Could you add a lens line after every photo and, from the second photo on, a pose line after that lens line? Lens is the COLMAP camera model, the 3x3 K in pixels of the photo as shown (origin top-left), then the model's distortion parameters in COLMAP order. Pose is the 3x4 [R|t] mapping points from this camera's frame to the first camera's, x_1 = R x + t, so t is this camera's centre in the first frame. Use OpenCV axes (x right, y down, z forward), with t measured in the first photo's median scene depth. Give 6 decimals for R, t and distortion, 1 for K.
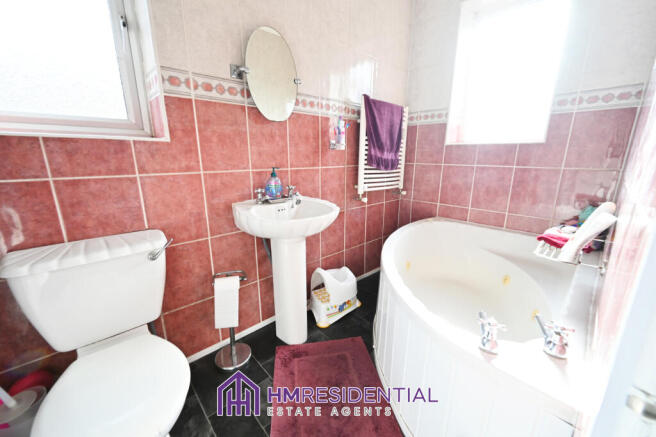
lens RADIAL K [[255.5, 0, 330.8], [0, 255.5, 215.6], [0, 0, 1]] dist [0.003171, 0.000281]
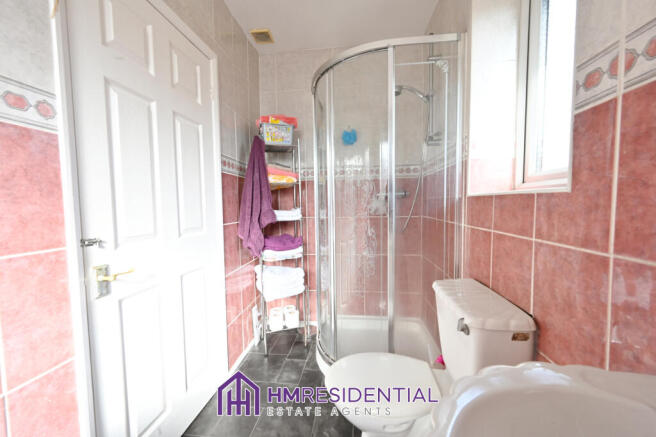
lens RADIAL K [[255.5, 0, 329.4], [0, 255.5, 220.1], [0, 0, 1]] dist [0.003171, 0.000281]
pose [[-0.759300, 0.039917, -0.649516, 0.156108], [-0.154421, 0.958554, 0.239431, -0.282514], [0.632154, 0.282099, -0.721666, 1.093890]]
